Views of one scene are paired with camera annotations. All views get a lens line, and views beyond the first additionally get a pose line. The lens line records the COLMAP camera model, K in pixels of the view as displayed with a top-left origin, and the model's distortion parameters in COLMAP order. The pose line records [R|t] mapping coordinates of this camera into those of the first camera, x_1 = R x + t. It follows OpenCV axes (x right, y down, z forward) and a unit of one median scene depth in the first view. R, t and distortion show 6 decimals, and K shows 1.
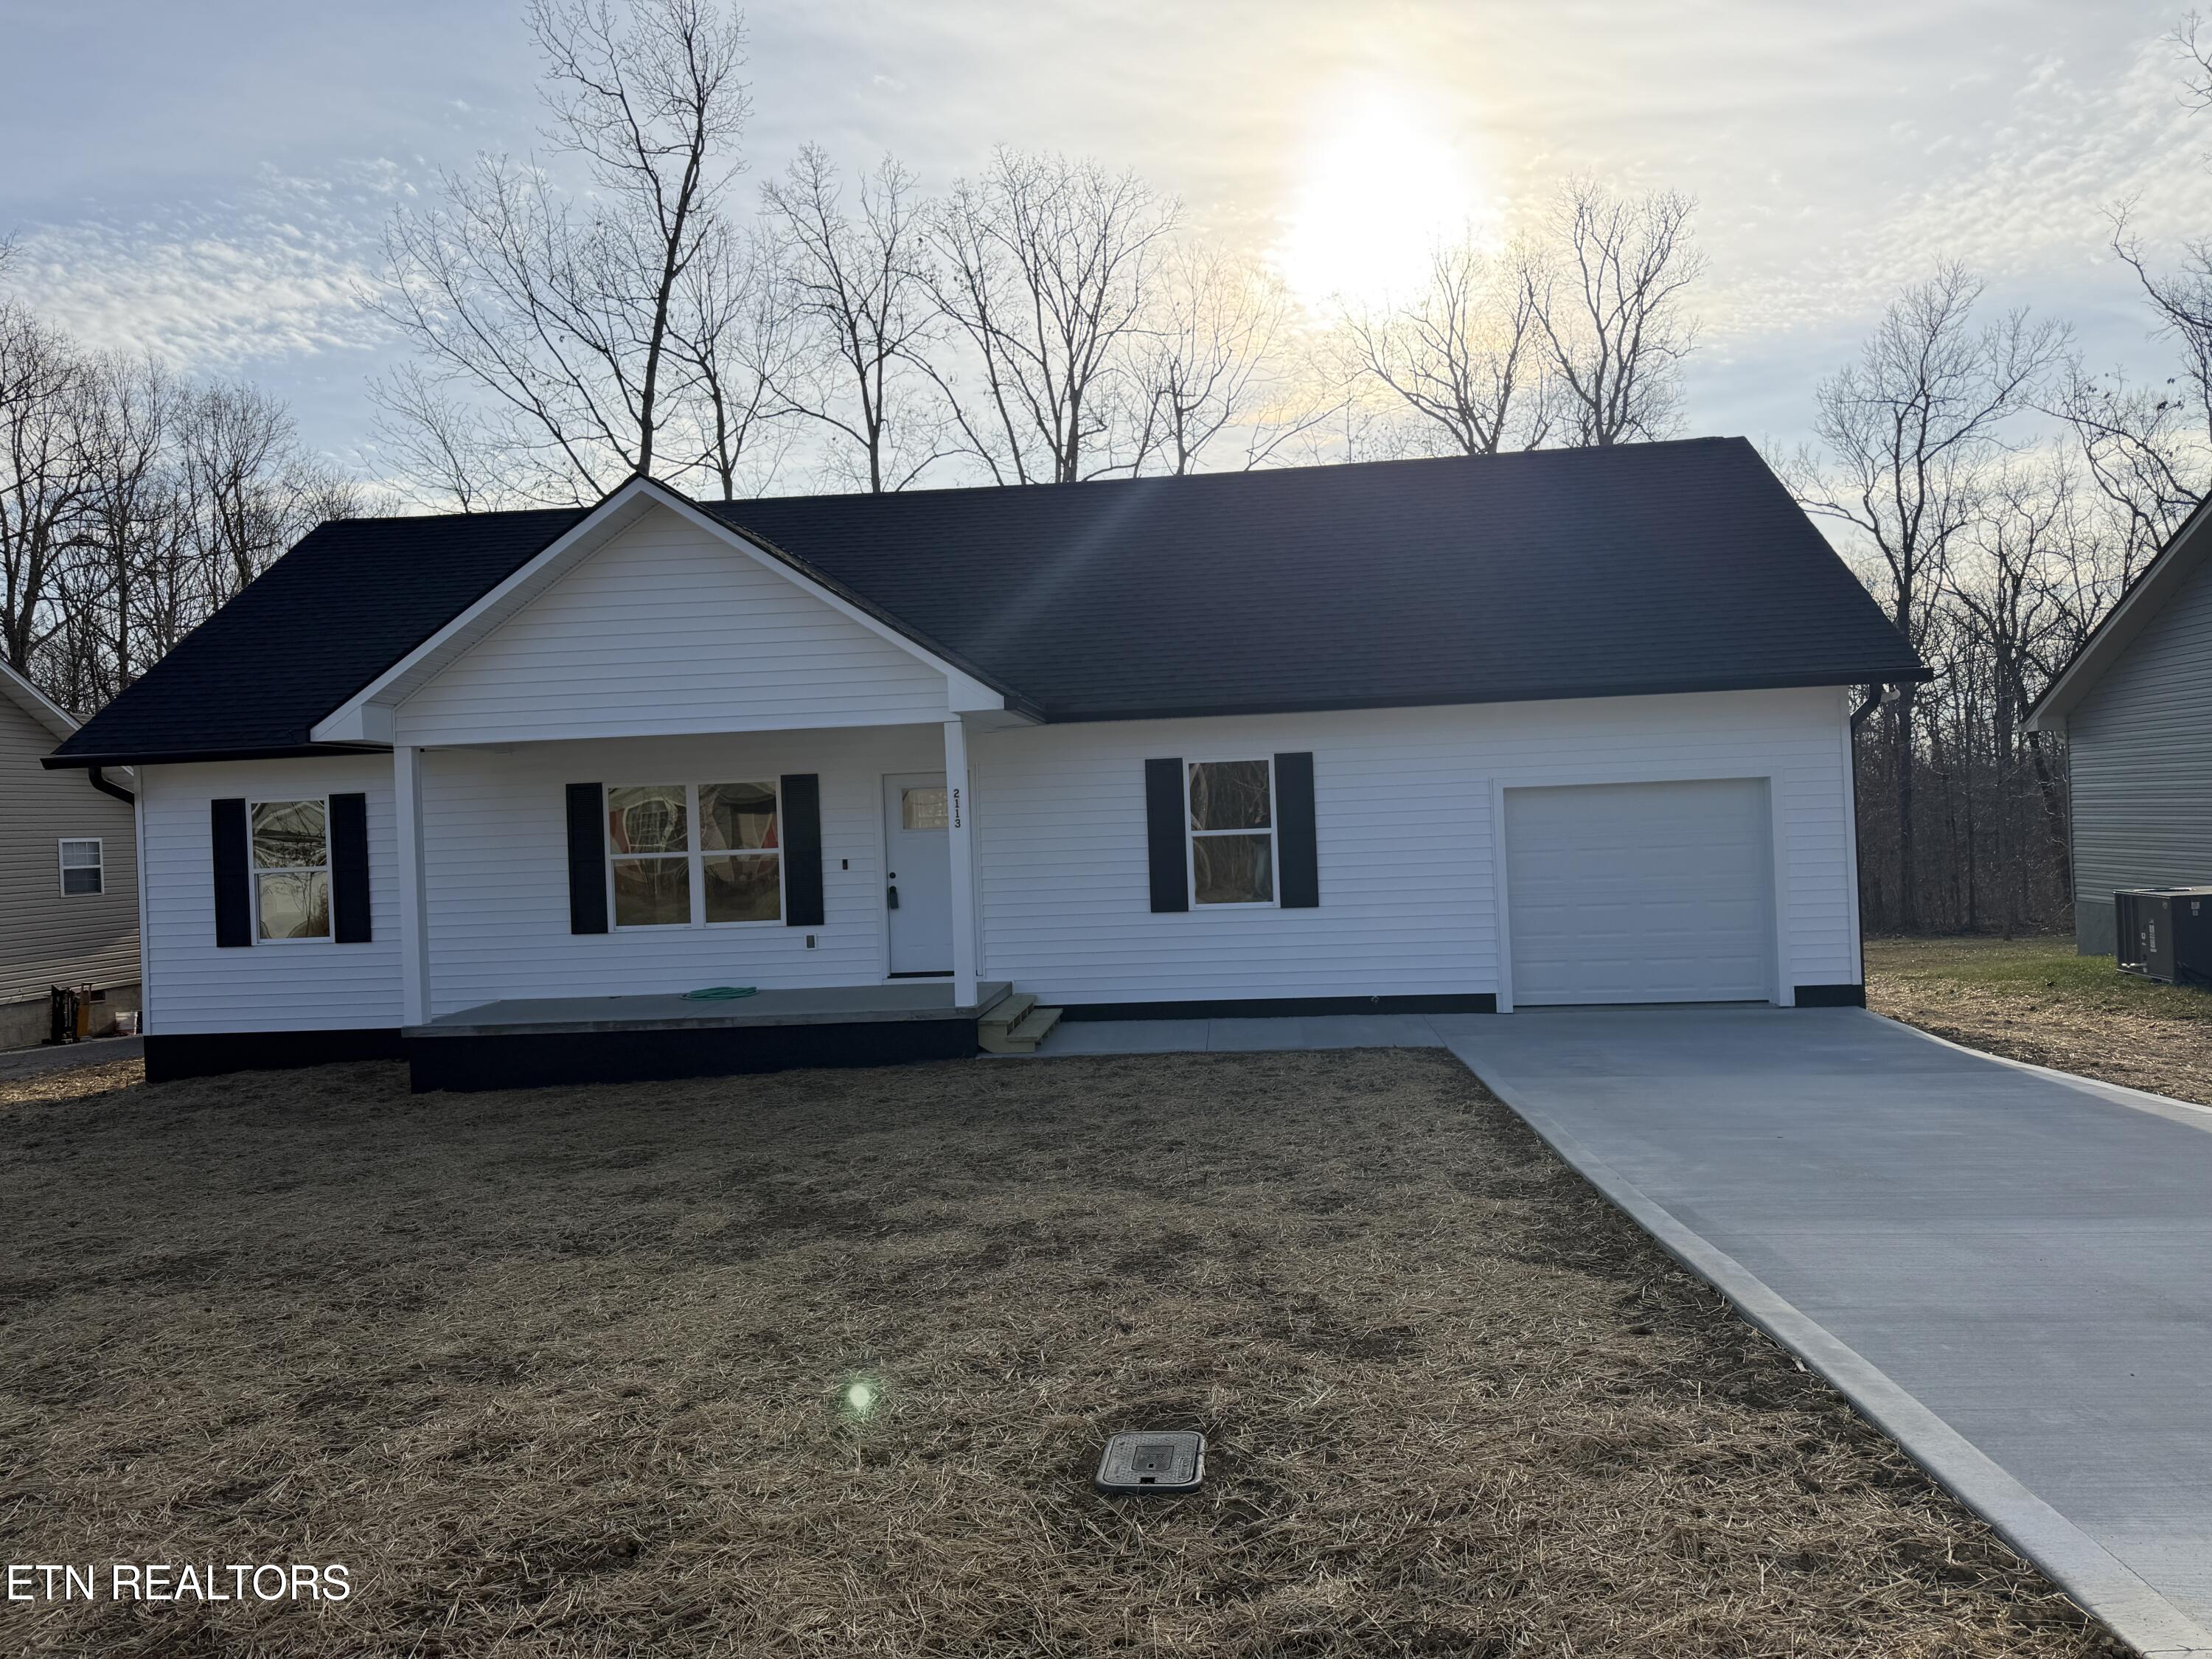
lens RADIAL K [[1525.6, 0, 1101.4], [0, 1525.6, 761.6], [0, 0, 1]] dist [0.051906, -0.074158]
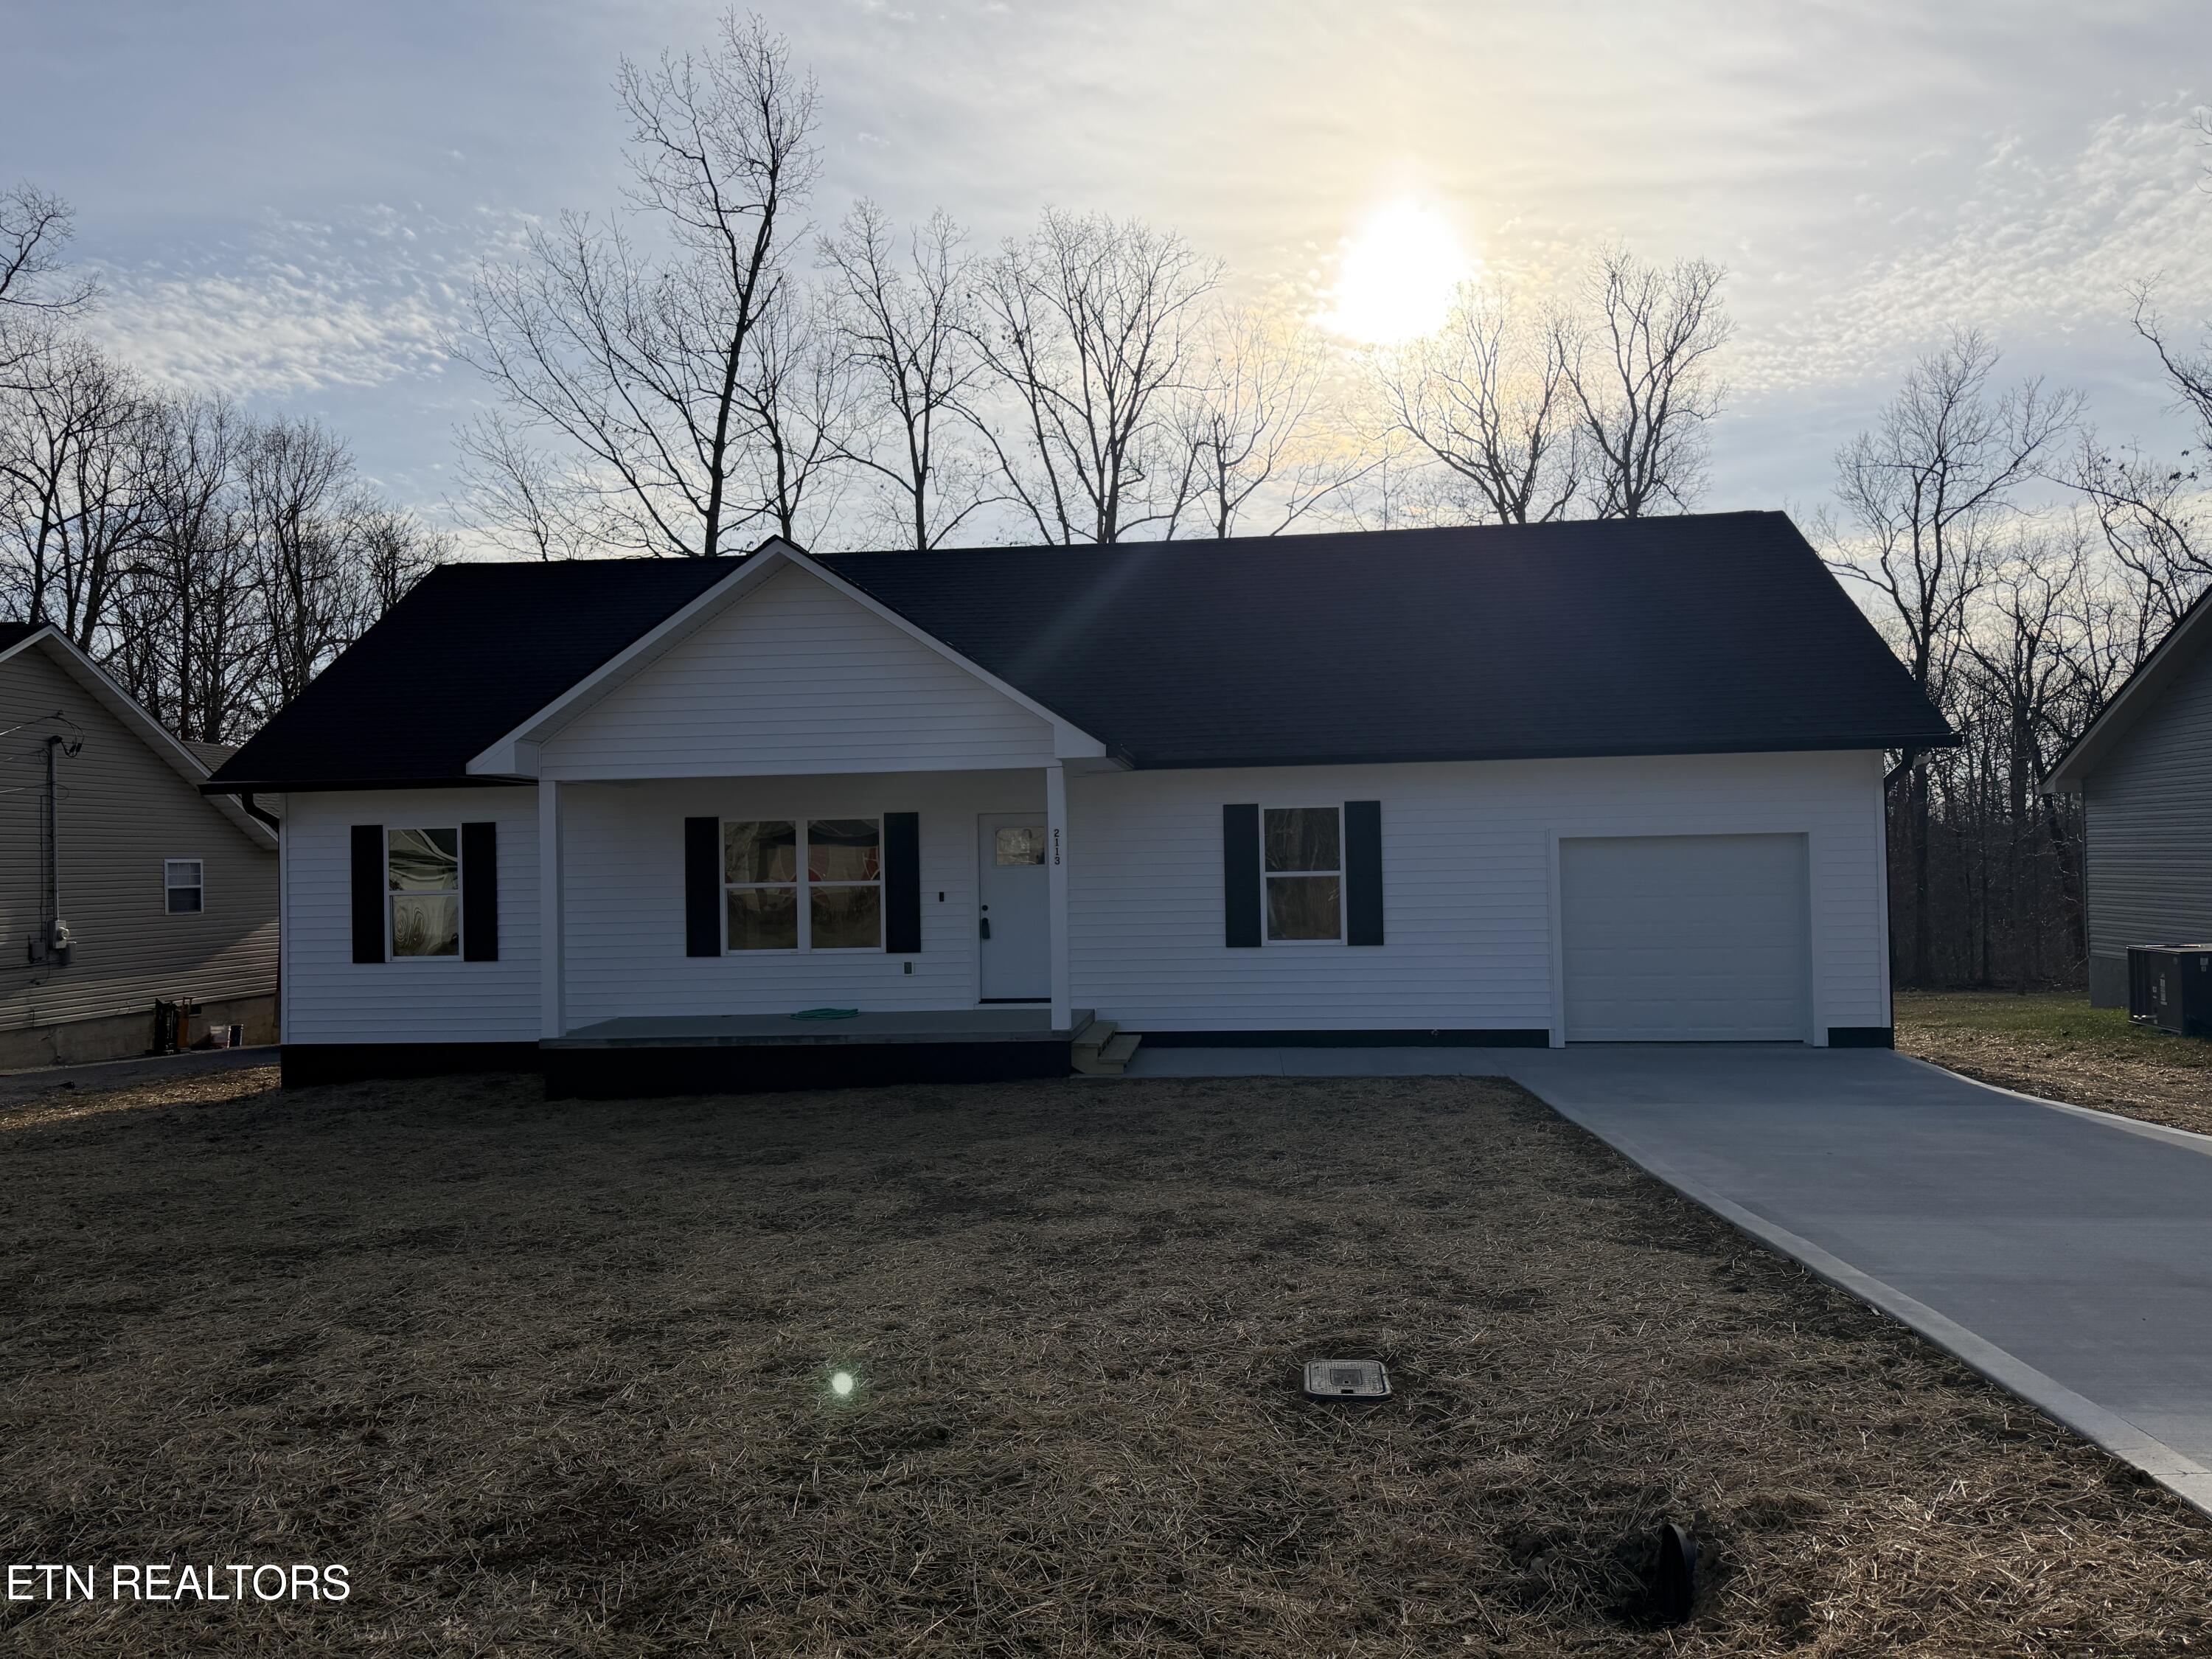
lens RADIAL K [[1518.9, 0, 1105.7], [0, 1518.9, 781.5], [0, 0, 1]] dist [0.058251, -0.080974]
pose [[0.999802, 0.019196, -0.005157, -0.048754], [-0.019264, 0.999725, -0.013399, -0.001761], [0.004898, 0.013495, 0.999897, -0.071440]]
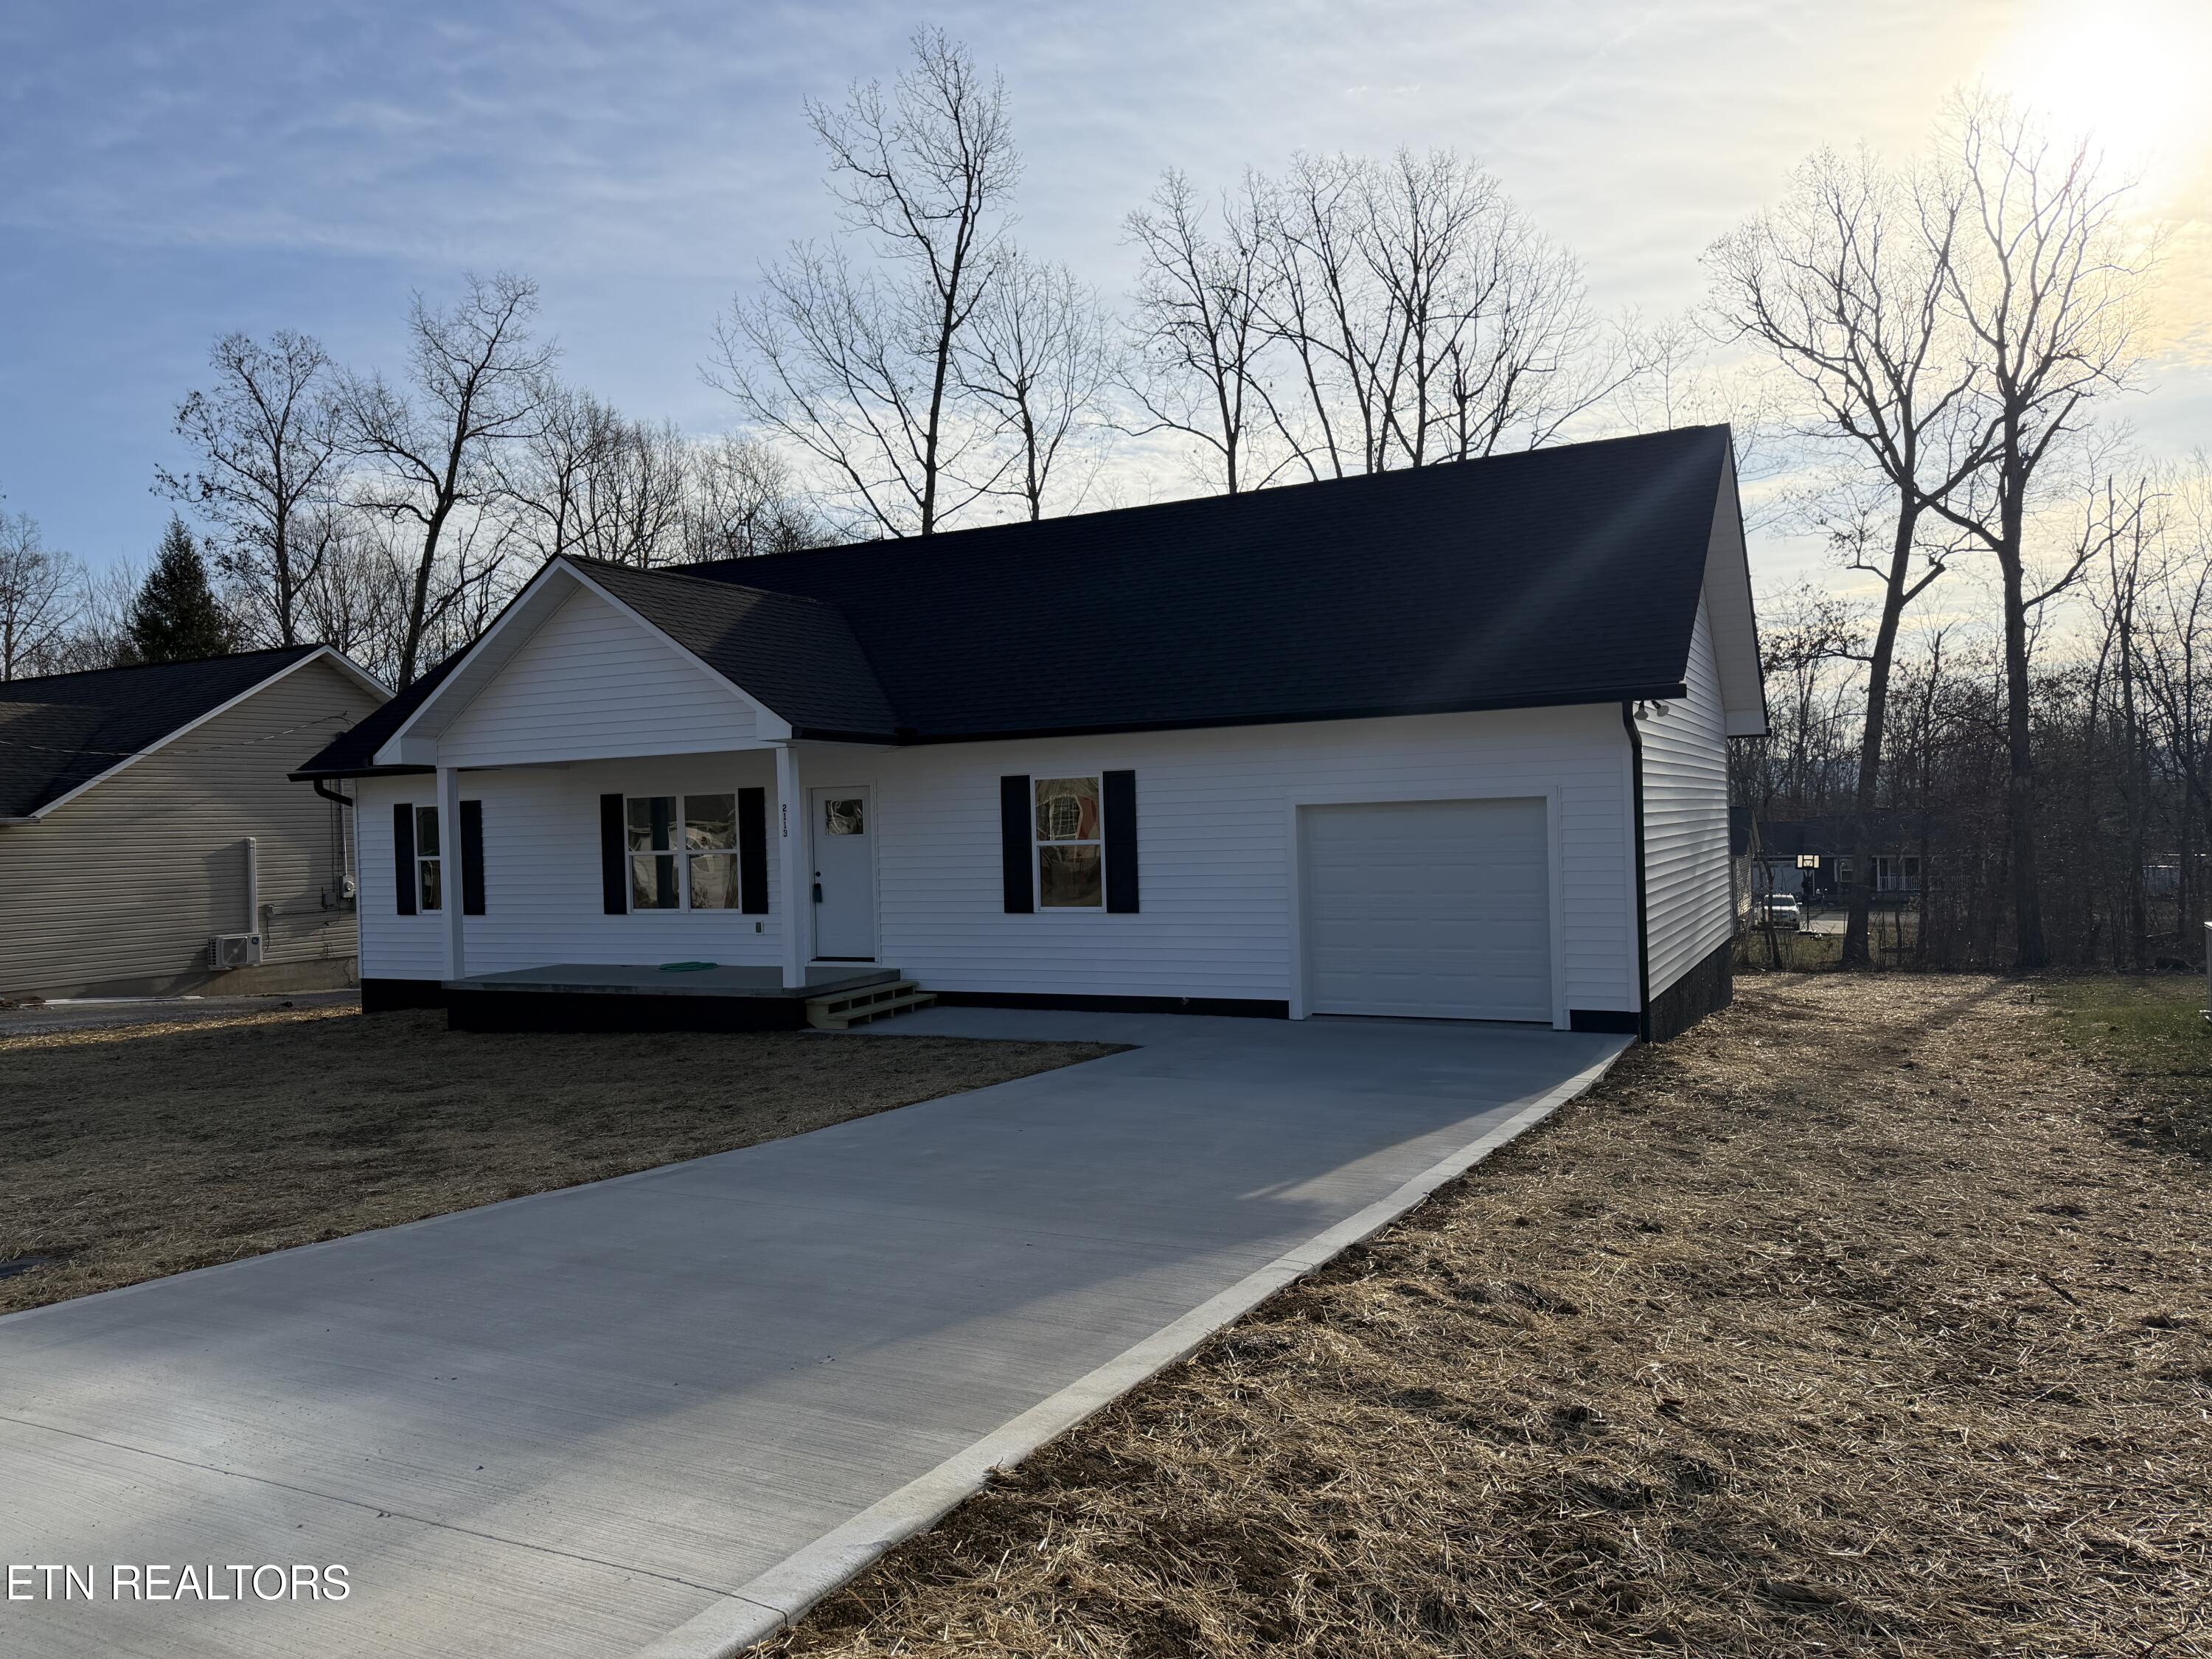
lens RADIAL K [[1518.9, 0, 1105.7], [0, 1518.9, 781.5], [0, 0, 1]] dist [0.058251, -0.080974]
pose [[0.932902, 0.002777, -0.360120, 0.495363], [0.006023, 0.999710, 0.023313, -0.022980], [0.360080, -0.023918, 0.932615, -0.013042]]
